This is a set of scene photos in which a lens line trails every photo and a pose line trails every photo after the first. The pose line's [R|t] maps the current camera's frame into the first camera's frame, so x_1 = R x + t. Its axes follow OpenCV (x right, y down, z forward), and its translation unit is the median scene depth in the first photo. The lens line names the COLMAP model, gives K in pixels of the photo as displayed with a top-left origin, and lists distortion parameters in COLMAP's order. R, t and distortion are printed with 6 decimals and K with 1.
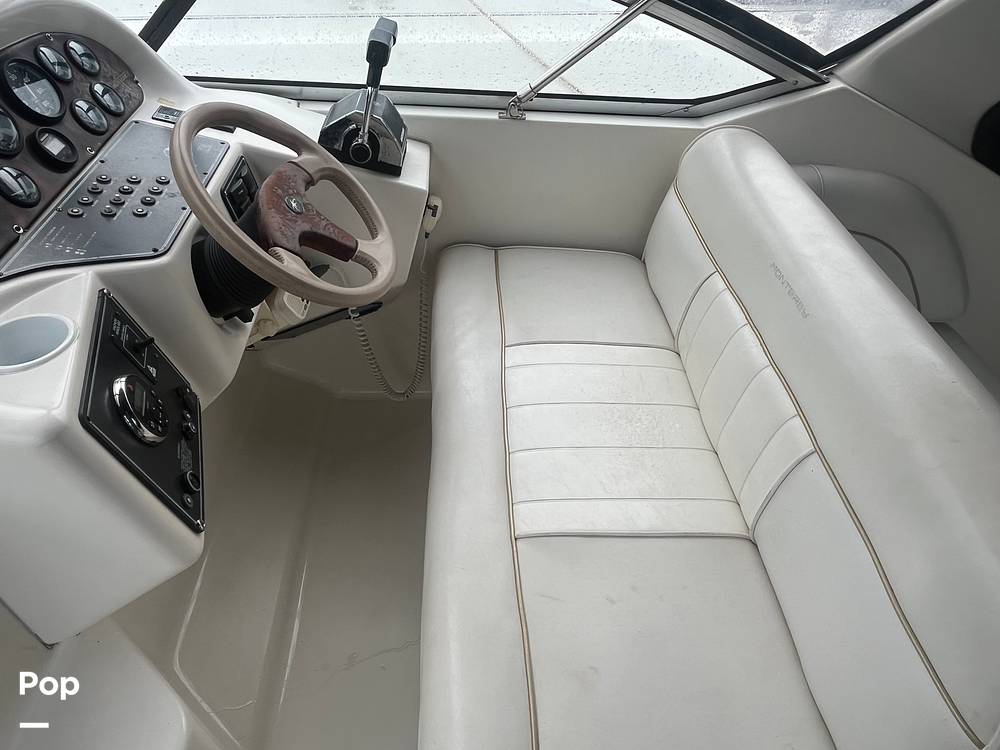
lens RADIAL K [[683.5, 0, 493.6], [0, 683.5, 373.9], [0, 0, 1]] dist [-0.007045, -0.005768]
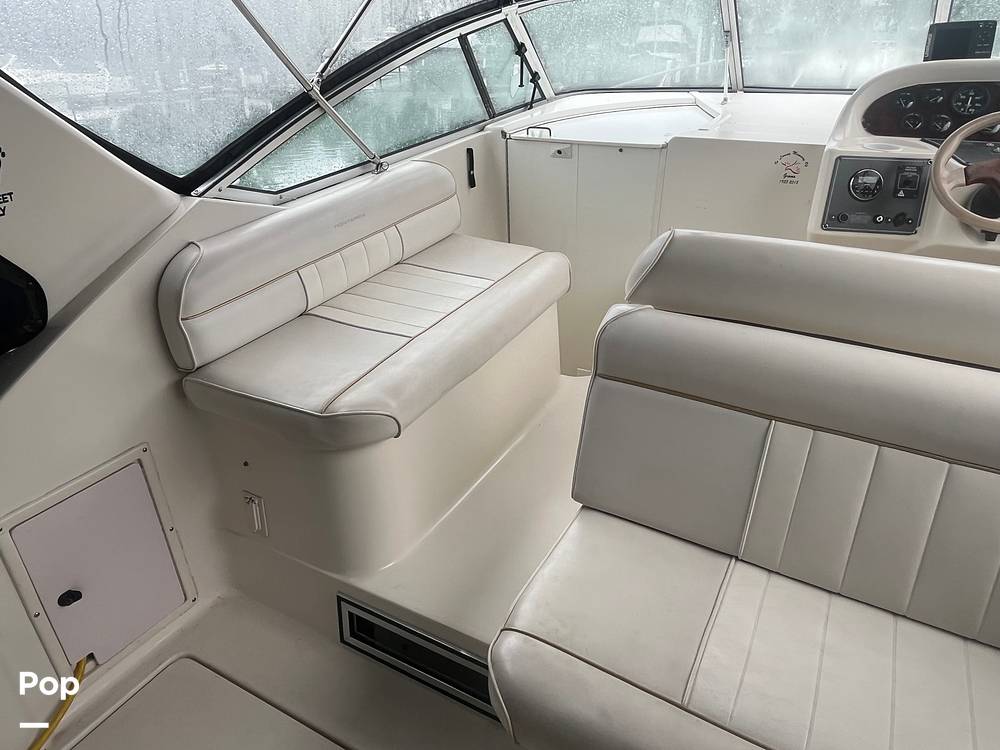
lens RADIAL K [[683.2, 0, 491.3], [0, 683.2, 364.7], [0, 0, 1]] dist [0.005459, -0.006818]
pose [[-0.523495, 0.384948, -0.760110, 1.640665], [-0.558294, 0.518937, 0.647312, -0.321311], [0.643631, 0.763230, -0.056746, 0.540266]]
